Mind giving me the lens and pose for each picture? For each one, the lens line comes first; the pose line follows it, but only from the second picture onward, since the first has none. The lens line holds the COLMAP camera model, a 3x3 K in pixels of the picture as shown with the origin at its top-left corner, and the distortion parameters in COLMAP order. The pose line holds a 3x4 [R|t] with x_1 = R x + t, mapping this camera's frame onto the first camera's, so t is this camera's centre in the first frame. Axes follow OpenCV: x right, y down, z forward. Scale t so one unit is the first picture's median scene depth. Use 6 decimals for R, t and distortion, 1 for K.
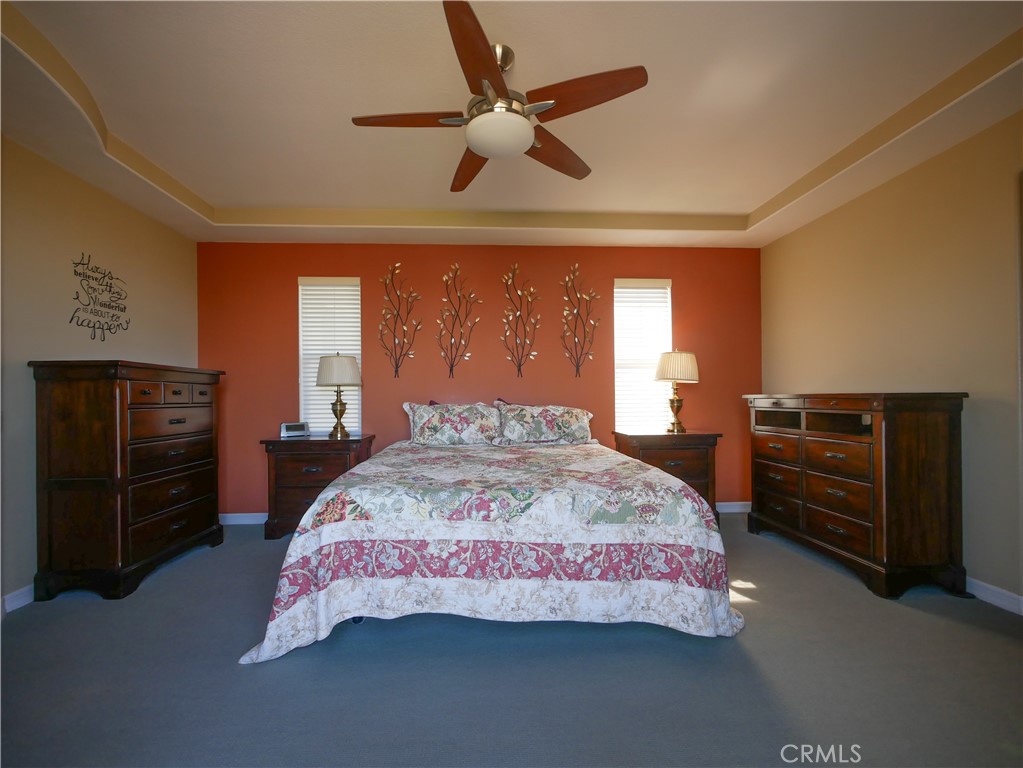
lens RADIAL K [[430.7, 0, 502.1], [0, 430.7, 399.0], [0, 0, 1]] dist [-0.008849, 0.000423]
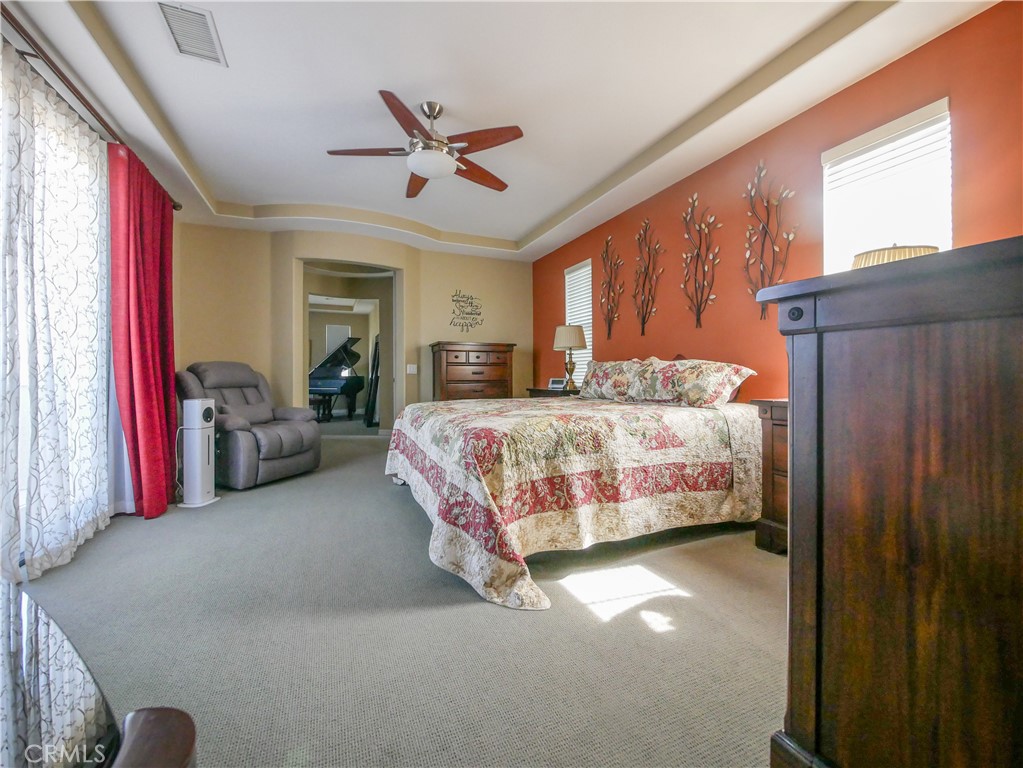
lens RADIAL K [[430.7, 0, 515.4], [0, 430.7, 382.7], [0, 0, 1]] dist [-0.008849, 0.000423]
pose [[0.347365, 0.018023, -0.937557, 0.805544], [-0.000534, 0.999819, 0.019022, 0.045986], [0.937730, -0.006107, 0.347312, 0.427668]]
